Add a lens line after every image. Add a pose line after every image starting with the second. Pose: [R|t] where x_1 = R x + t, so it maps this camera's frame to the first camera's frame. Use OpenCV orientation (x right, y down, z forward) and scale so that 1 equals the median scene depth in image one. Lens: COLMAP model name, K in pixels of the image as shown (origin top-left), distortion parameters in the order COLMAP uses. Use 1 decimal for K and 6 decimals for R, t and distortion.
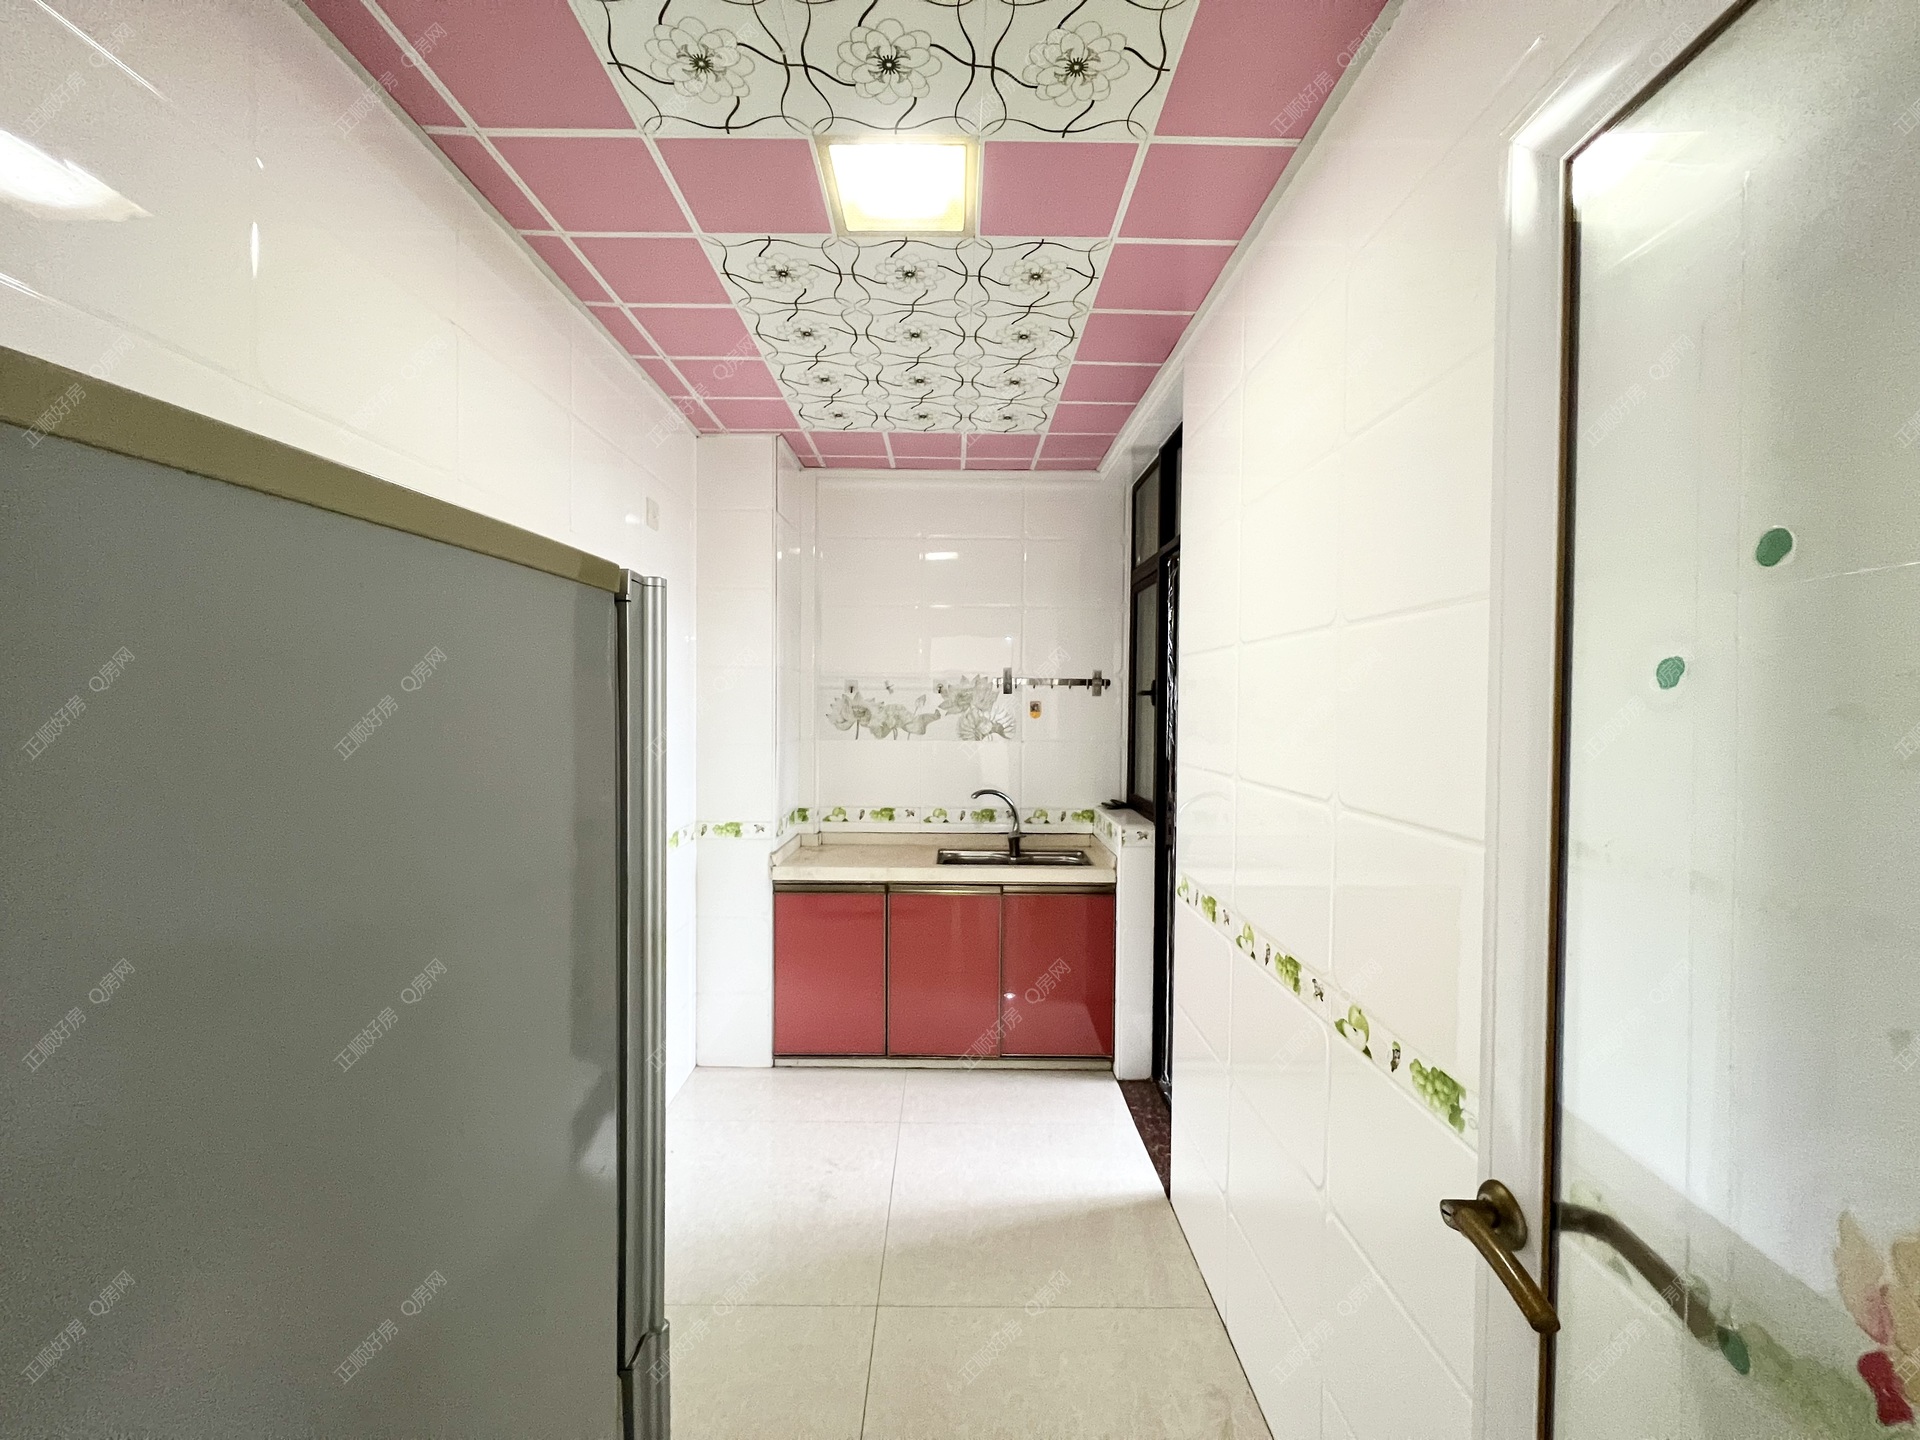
lens RADIAL K [[760.1, 0, 965.8], [0, 760.1, 715.0], [0, 0, 1]] dist [-0.000853, -0.000513]
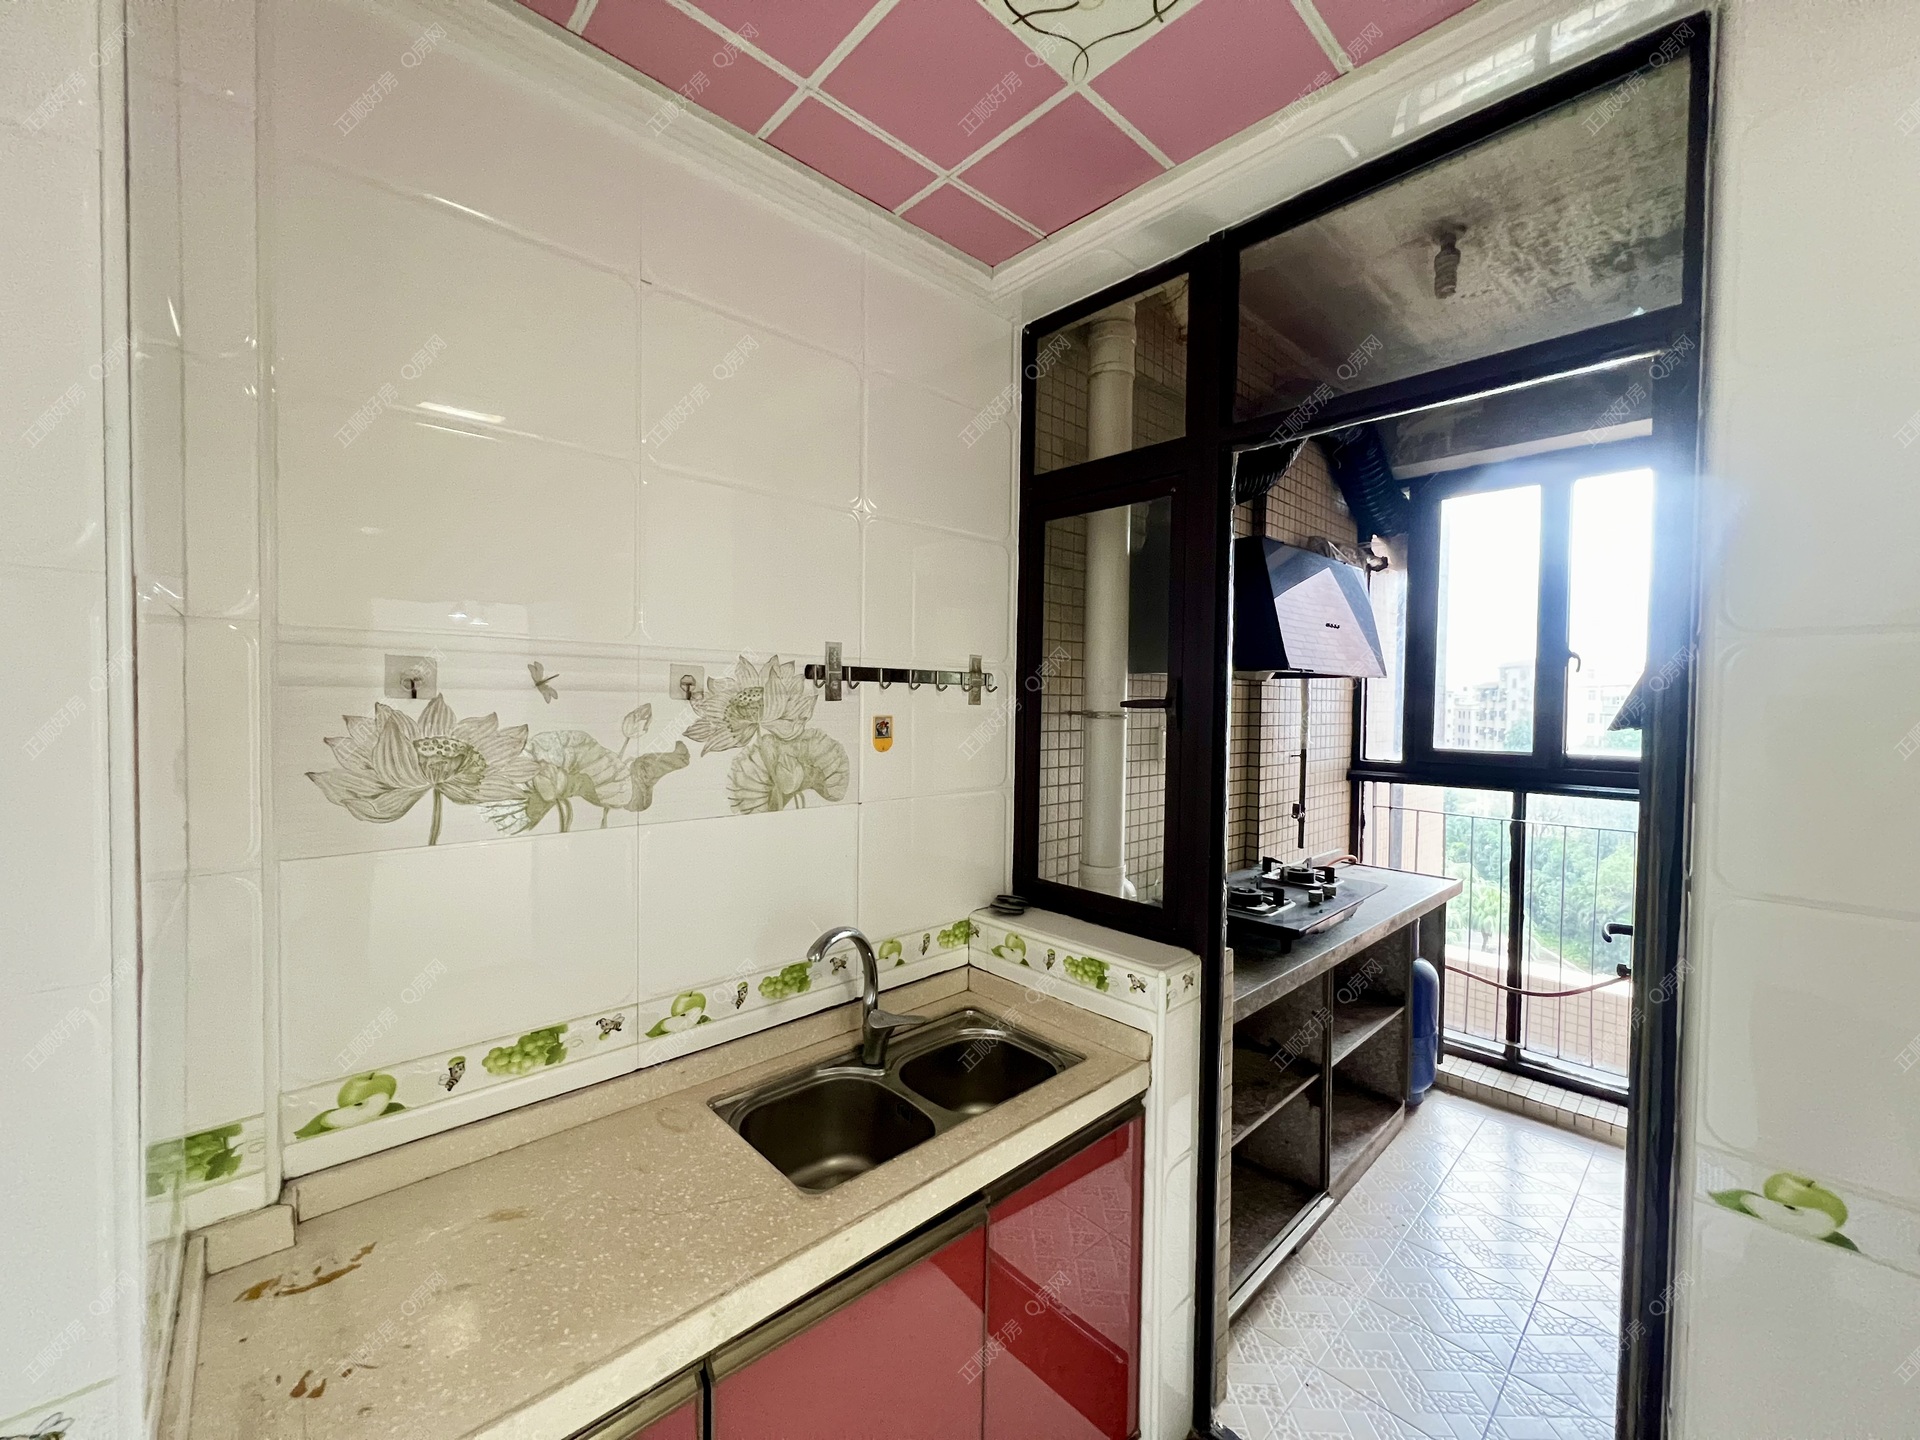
lens RADIAL K [[760.1, 0, 951.4], [0, 760.1, 716.8], [0, 0, 1]] dist [-0.000853, -0.000513]
pose [[0.739380, -0.017069, 0.673071, -0.196301], [0.002603, 0.999744, 0.022494, -0.028069], [-0.673283, -0.014880, 0.739235, 0.620230]]
